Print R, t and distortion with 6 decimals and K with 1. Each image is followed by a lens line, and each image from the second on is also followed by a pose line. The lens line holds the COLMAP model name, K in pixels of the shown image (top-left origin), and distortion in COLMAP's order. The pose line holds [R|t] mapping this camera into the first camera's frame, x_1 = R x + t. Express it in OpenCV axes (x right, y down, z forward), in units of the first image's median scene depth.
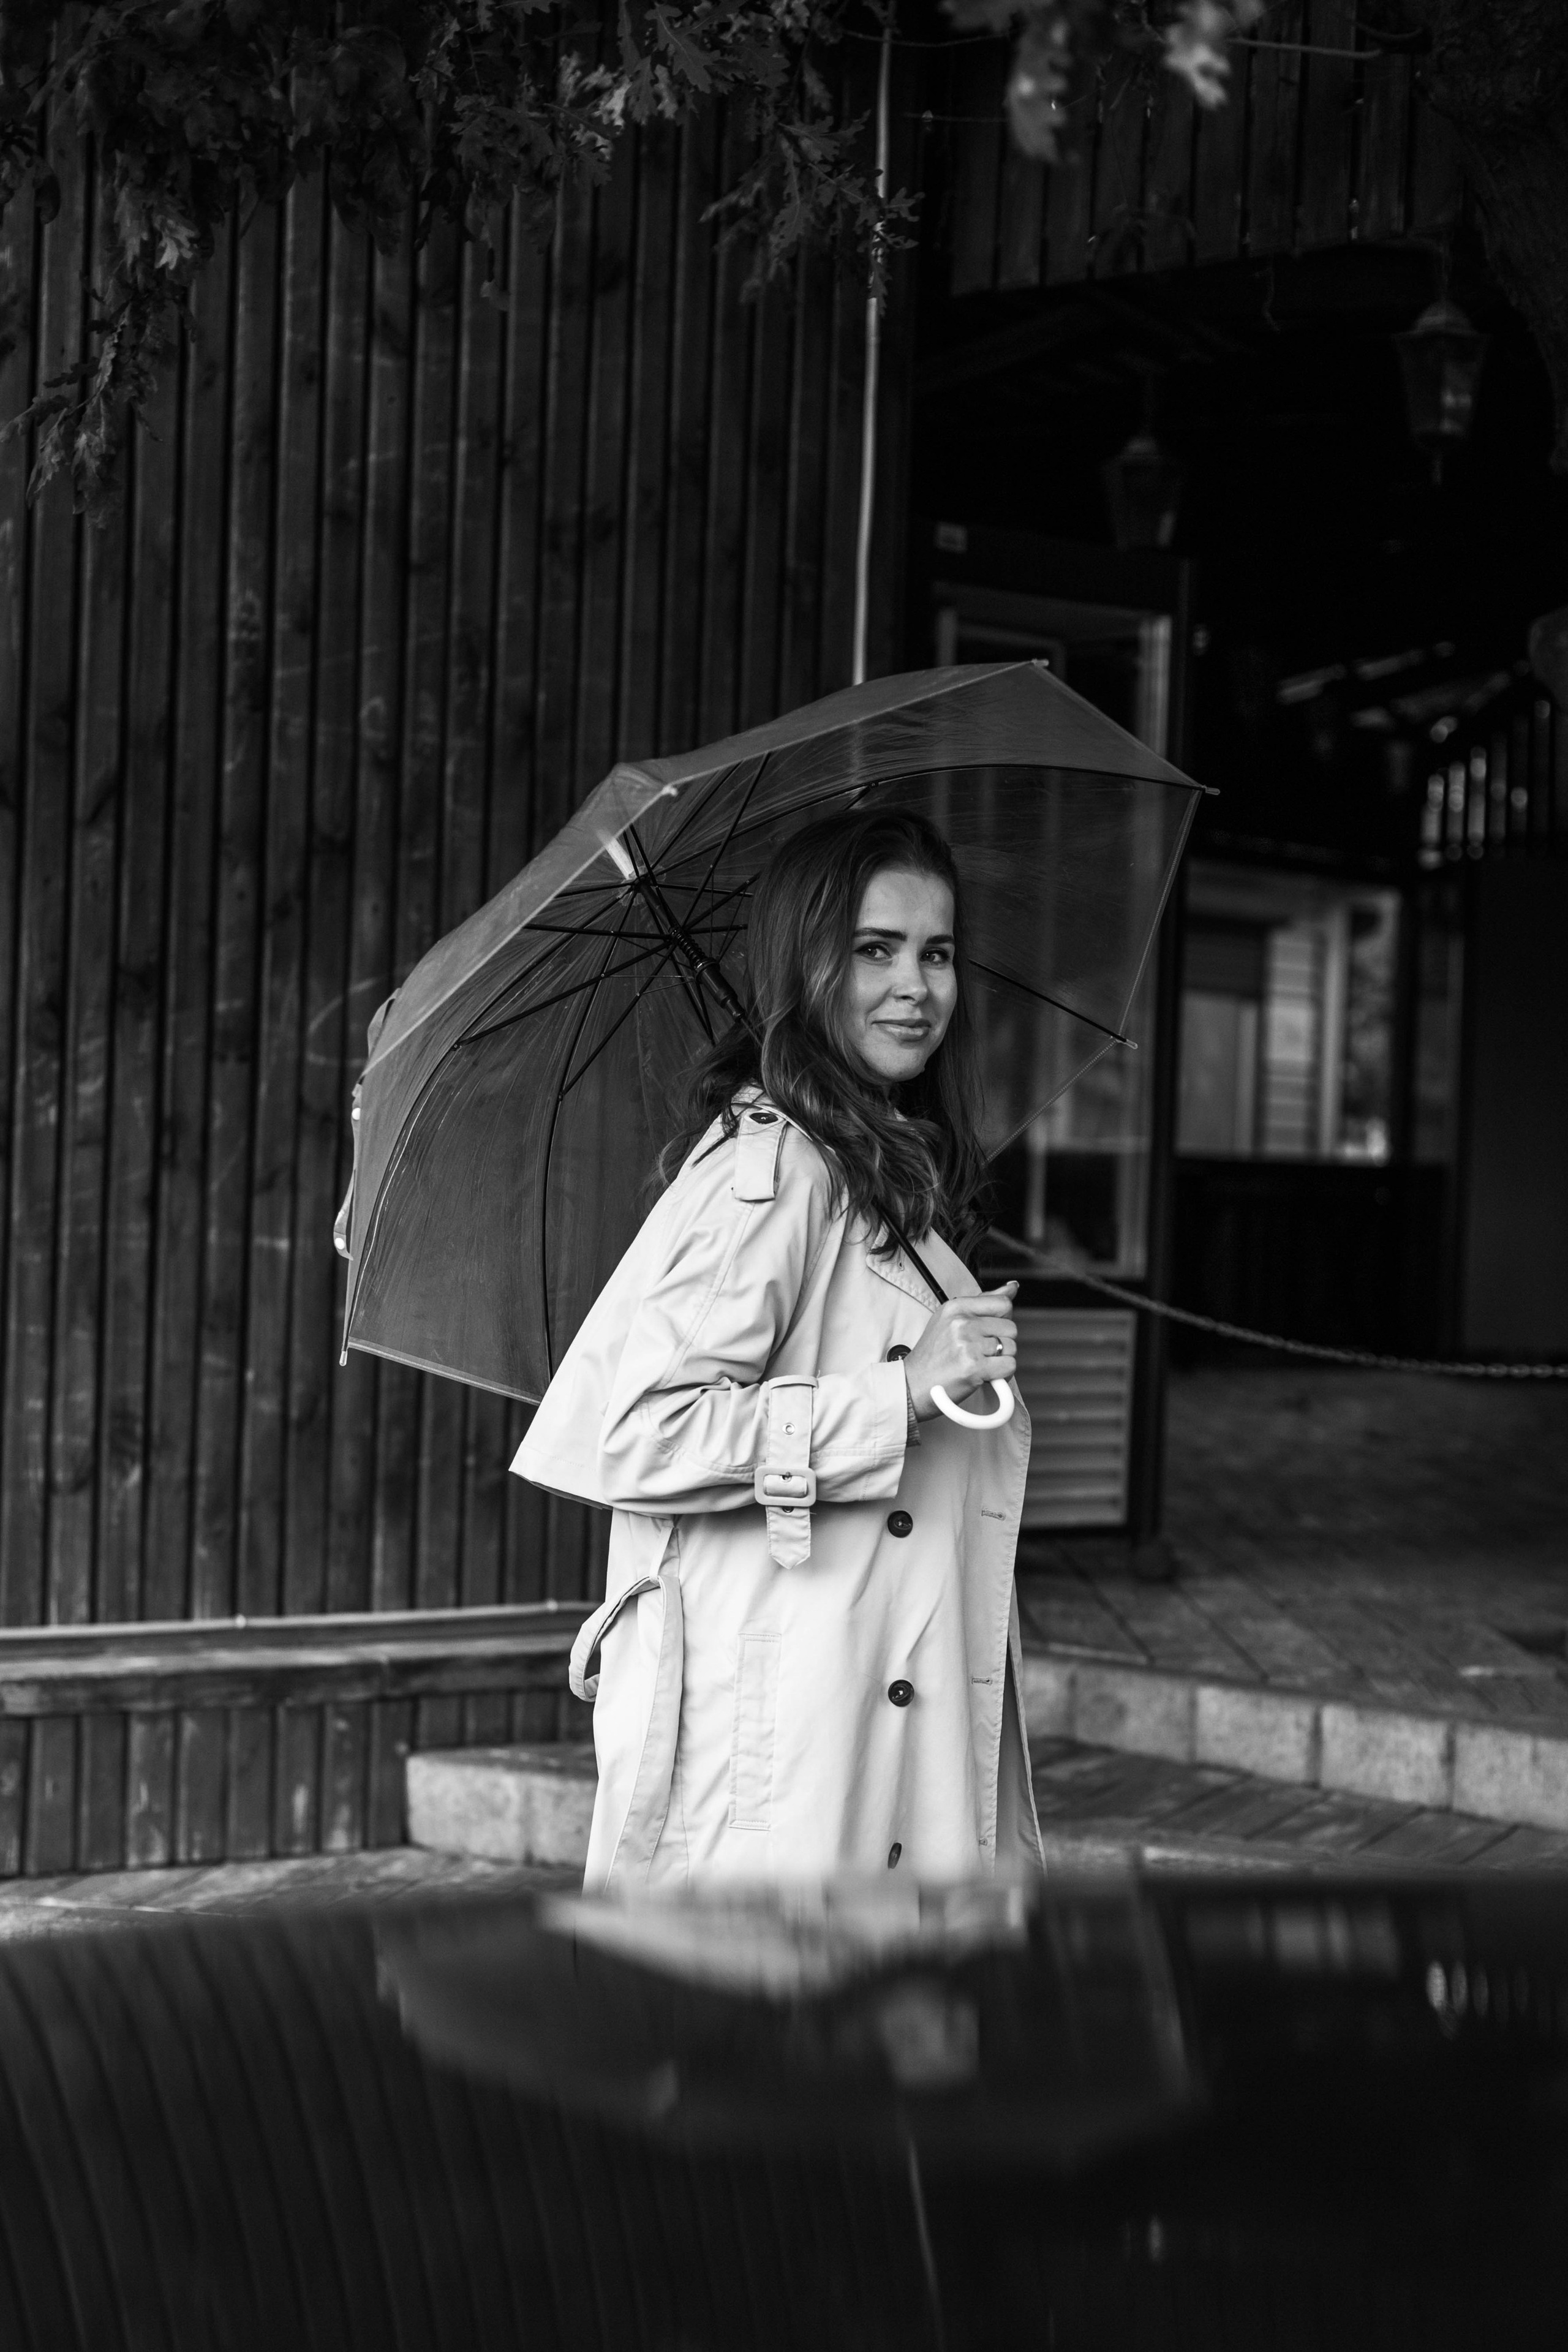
lens RADIAL K [[3833.8, 0, 781.2], [0, 3833.8, 1293.3], [0, 0, 1]] dist [-0.141051, 0.066485]
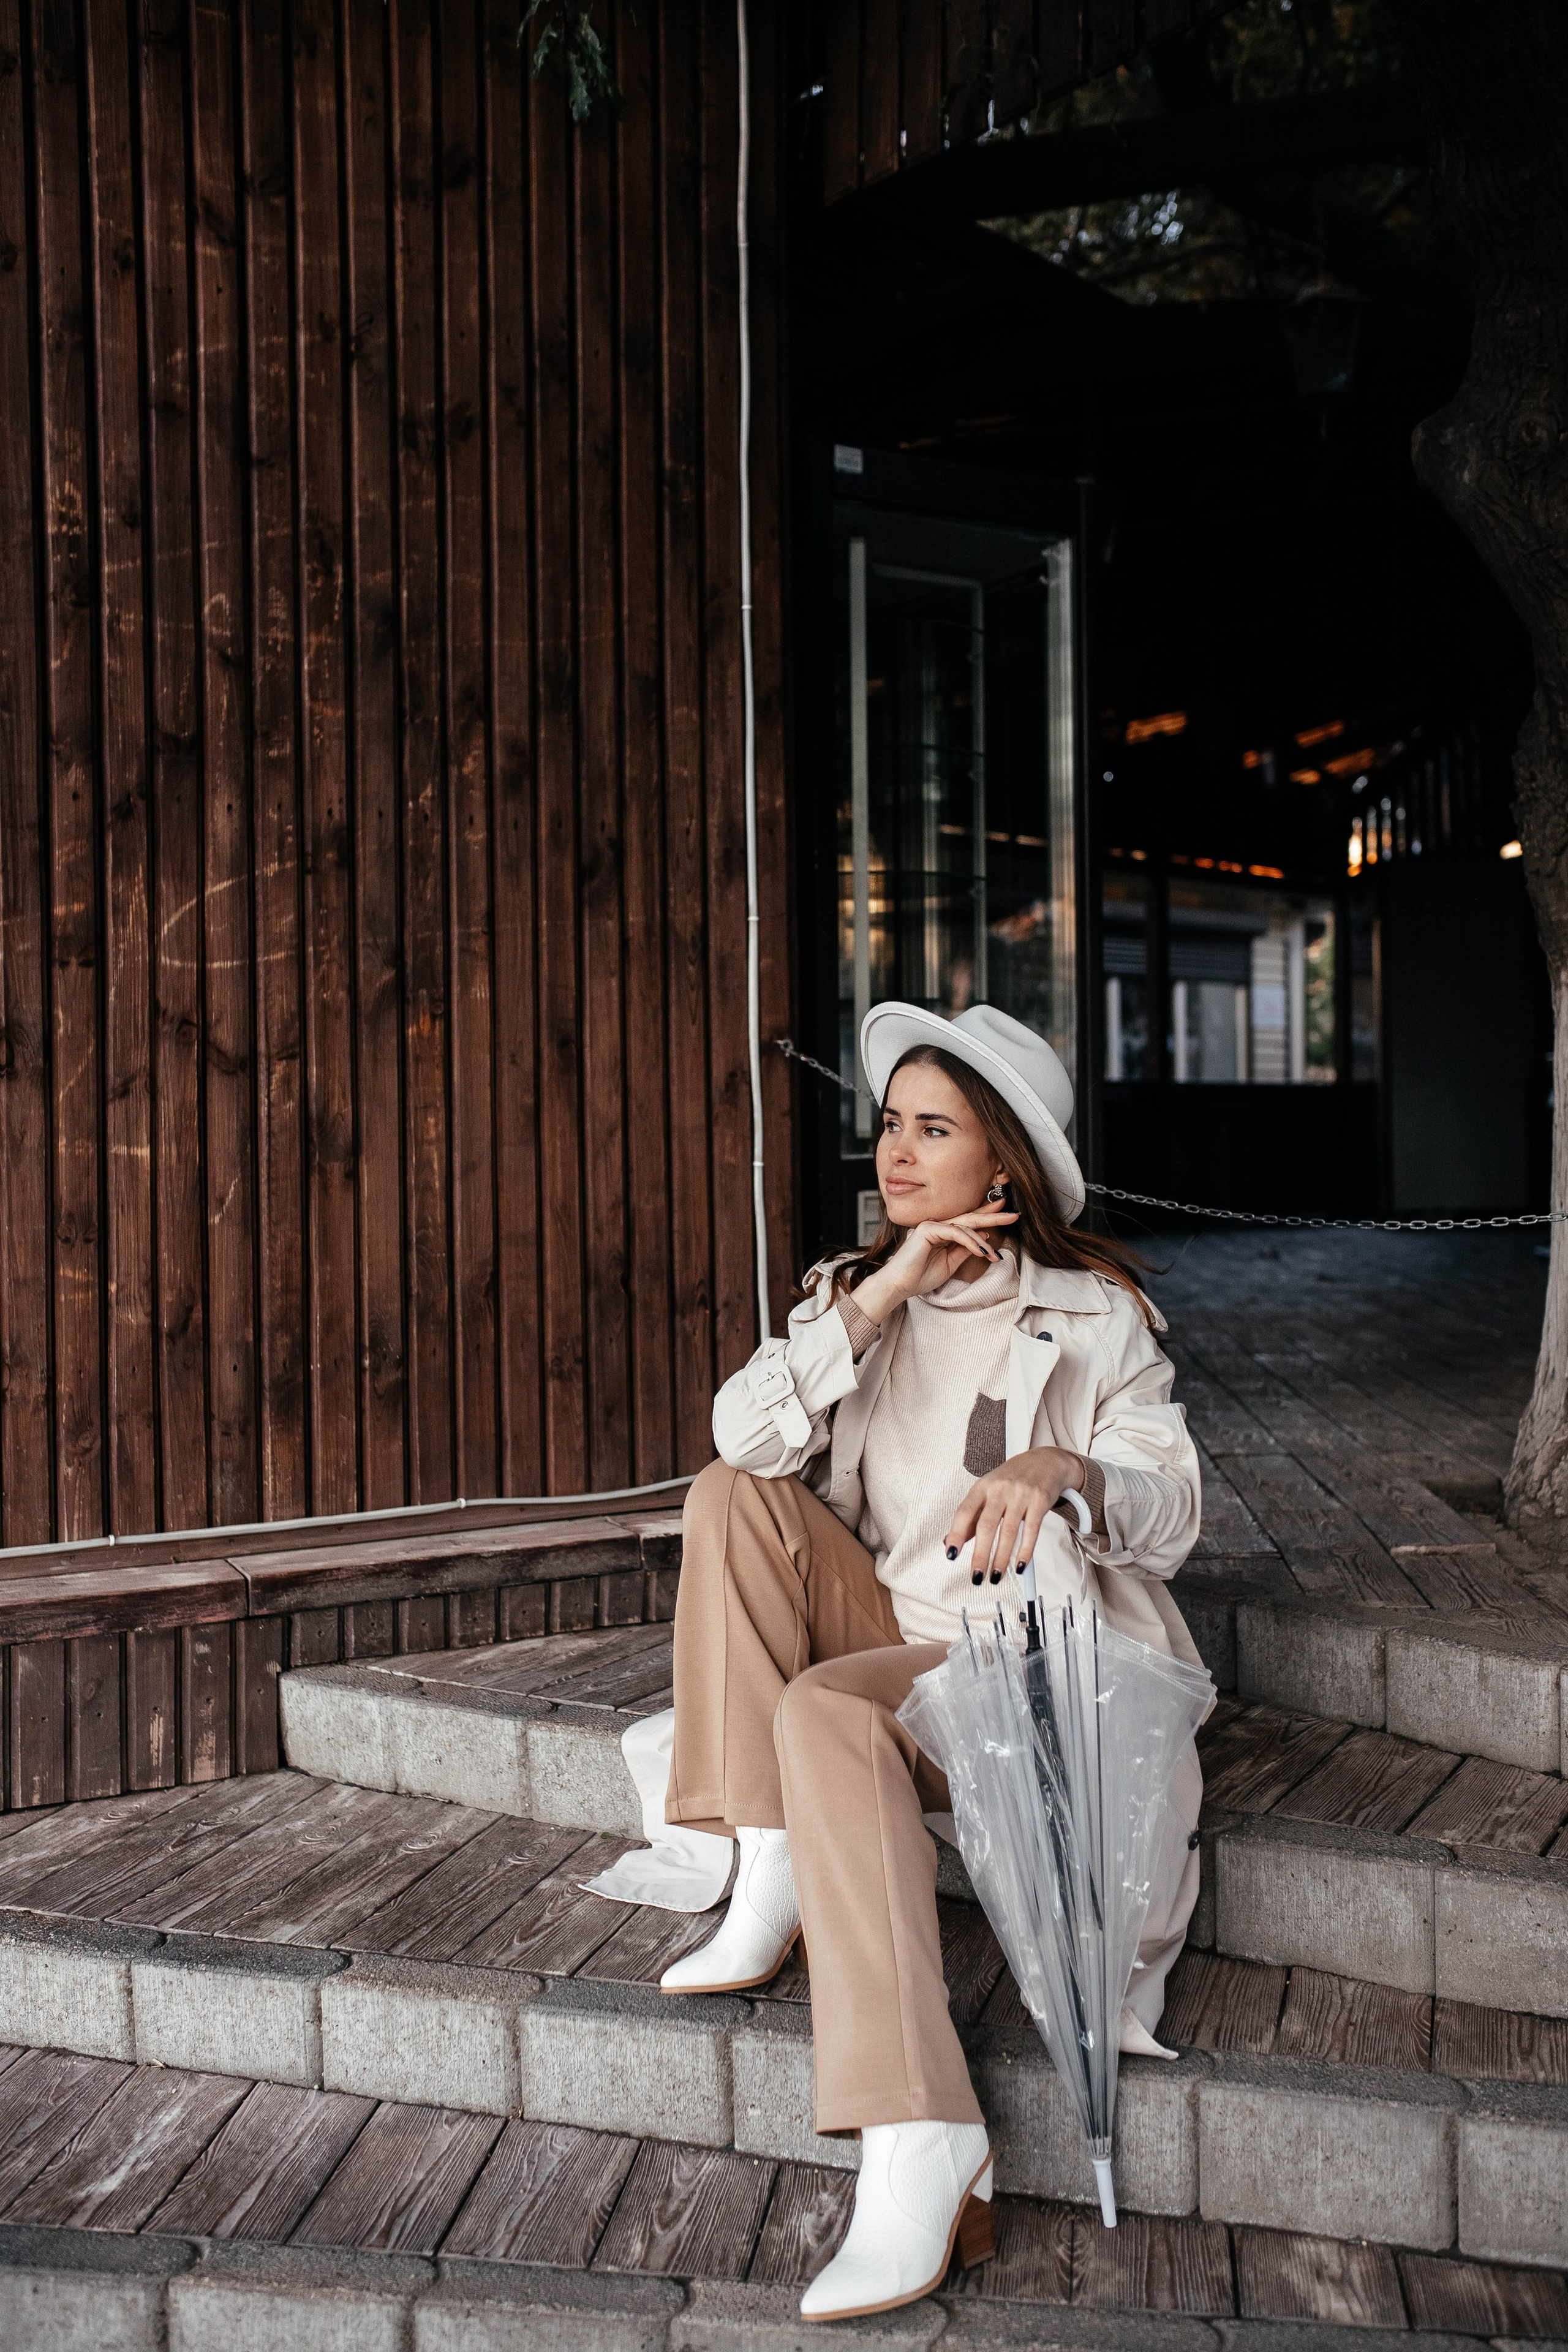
lens RADIAL K [[2249.3, 0, 784.0], [0, 2249.3, 1176.0], [0, 0, 1]] dist [-0.062715, 0.079689]
pose [[0.994801, -0.047525, -0.090069, 0.085435], [0.046458, 0.998823, -0.013913, 0.009037], [0.090624, 0.009656, 0.995838, 0.448930]]
